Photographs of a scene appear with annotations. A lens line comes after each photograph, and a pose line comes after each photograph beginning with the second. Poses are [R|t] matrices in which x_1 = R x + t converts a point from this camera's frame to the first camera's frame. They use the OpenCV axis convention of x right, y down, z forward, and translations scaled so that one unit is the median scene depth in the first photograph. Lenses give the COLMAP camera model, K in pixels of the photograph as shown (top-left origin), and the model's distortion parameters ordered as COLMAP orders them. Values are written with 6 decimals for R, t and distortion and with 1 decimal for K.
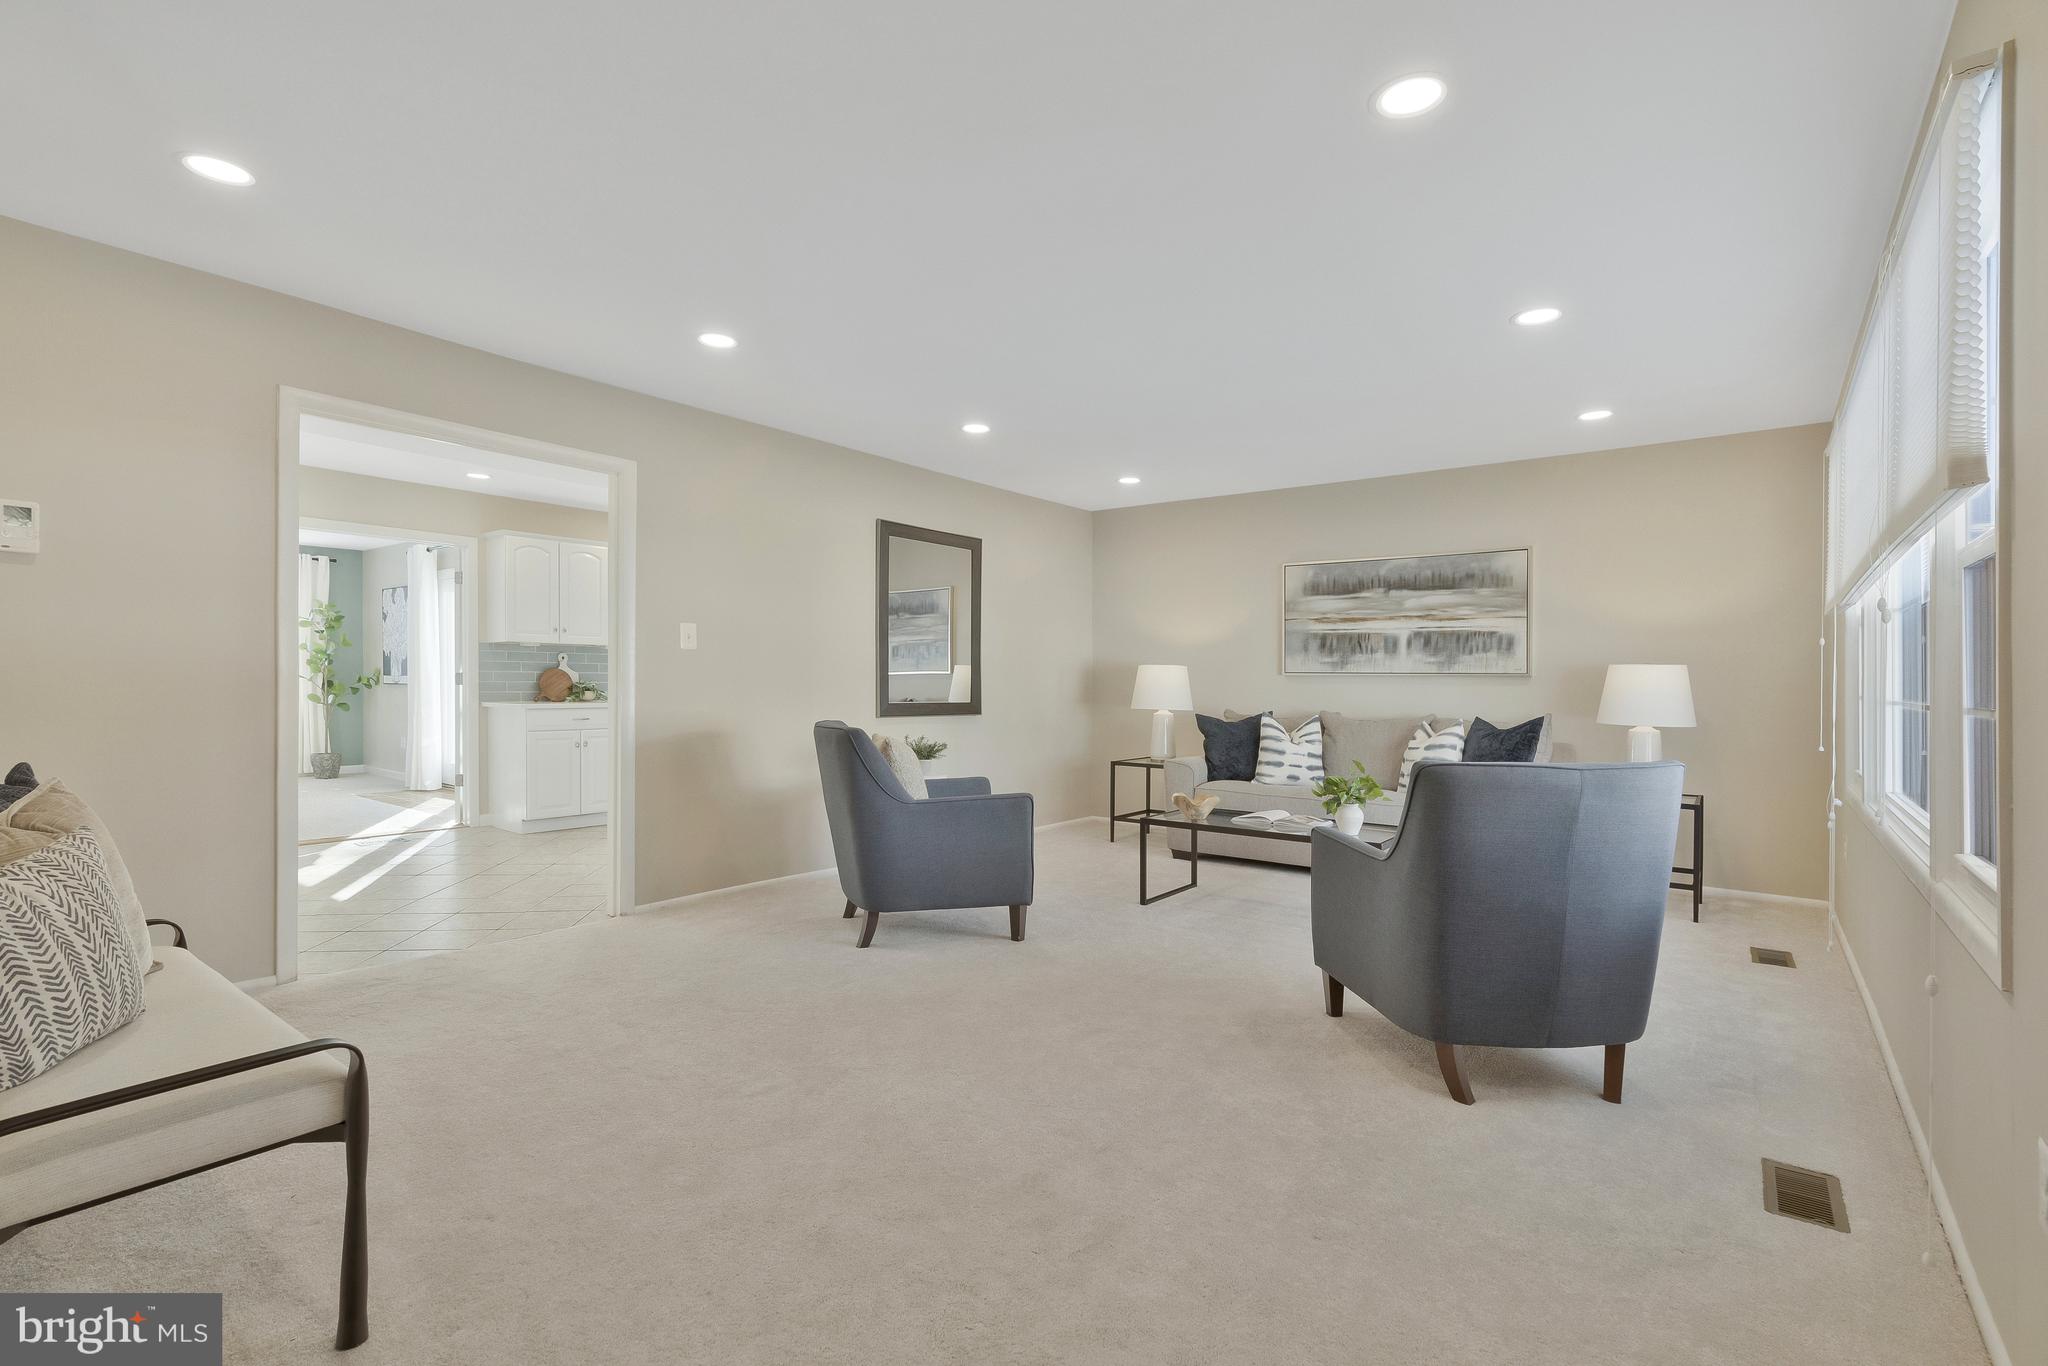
lens RADIAL K [[943.8, 0, 1018.9], [0, 943.8, 695.9], [0, 0, 1]] dist [-0.012869, 0.007145]
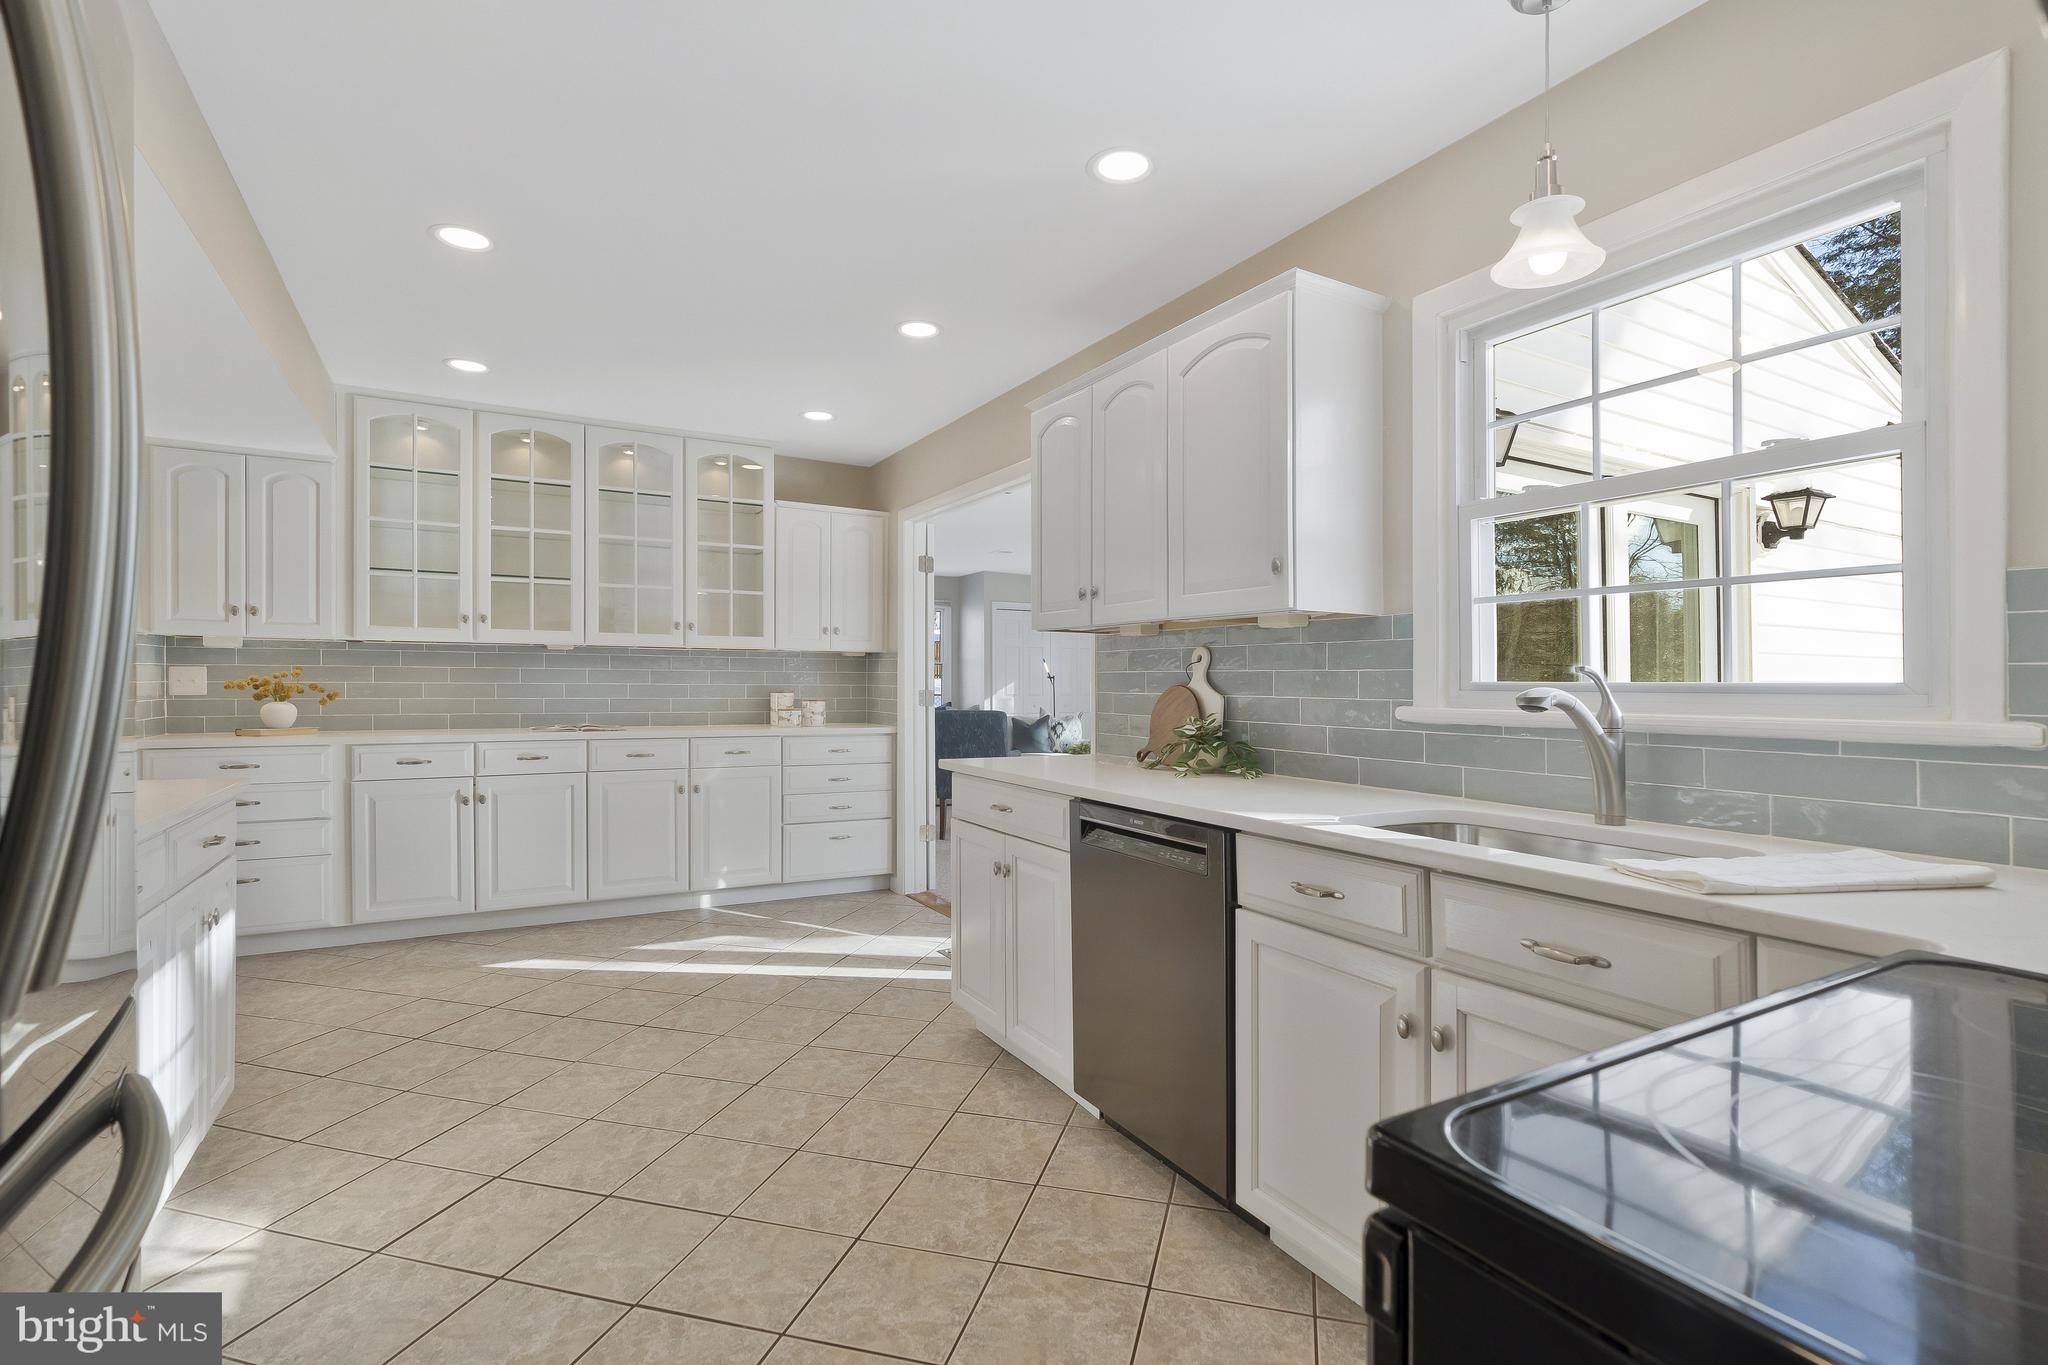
lens RADIAL K [[943.8, 0, 1052.8], [0, 943.8, 694.1], [0, 0, 1]] dist [-0.012869, 0.007145]
pose [[-0.359056, -0.008093, -0.933281, -0.103387], [-0.030153, 0.999541, 0.002933, -0.029026], [0.932829, 0.029194, -0.359135, 1.306242]]
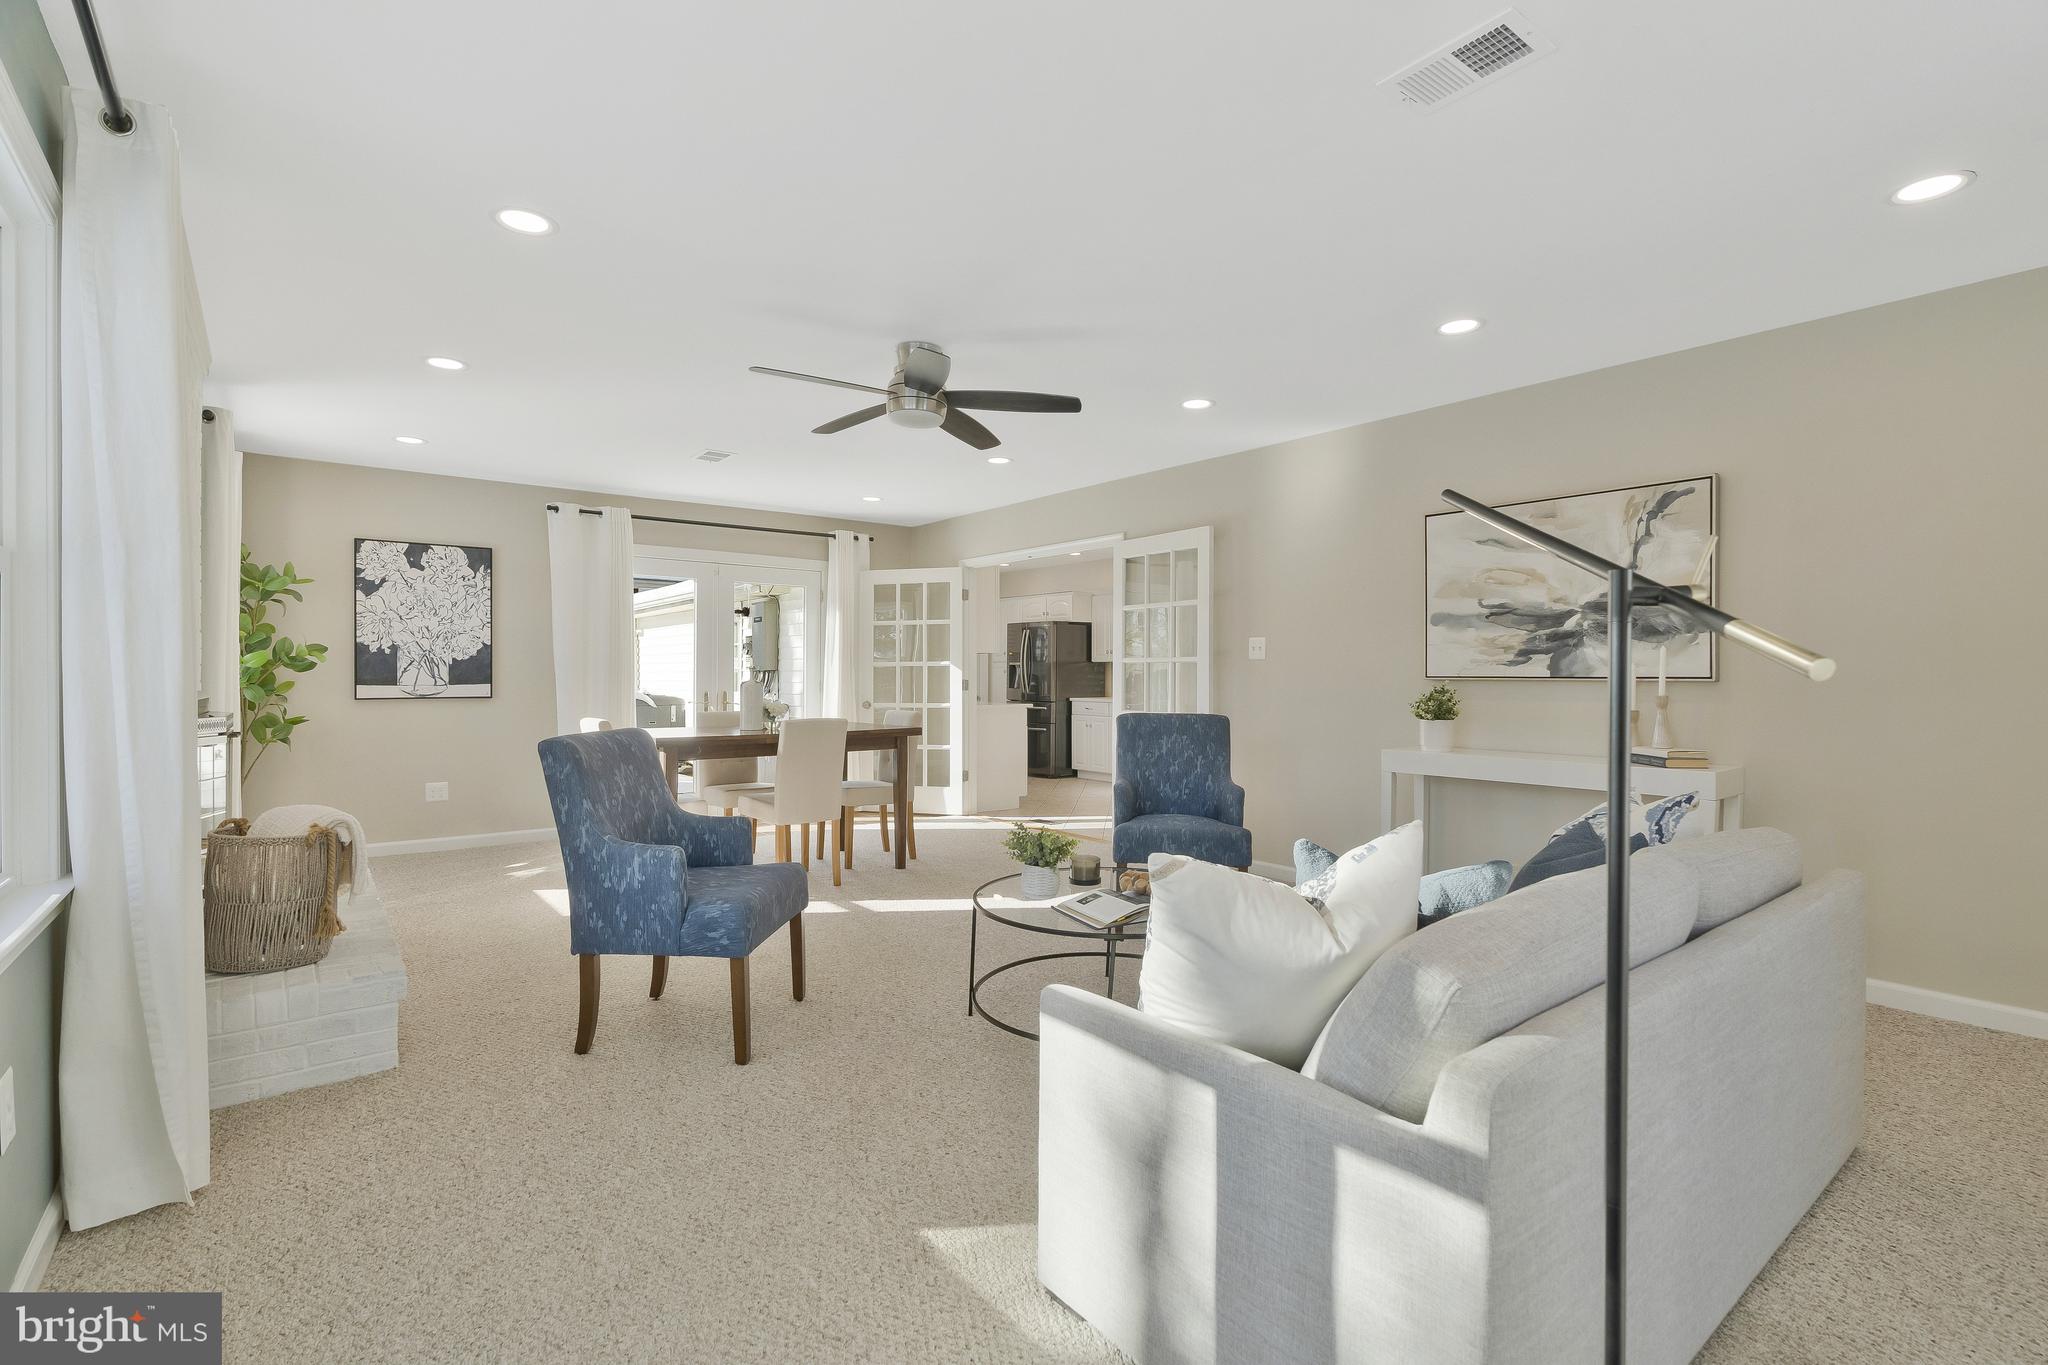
lens RADIAL K [[943.8, 0, 1015.0], [0, 943.8, 650.9], [0, 0, 1]] dist [-0.012869, 0.007145]
pose [[0.248887, 0.016028, 0.968400, -1.898122], [0.019236, 0.999584, -0.021488, -0.037848], [-0.968342, 0.023976, 0.248475, 0.749969]]
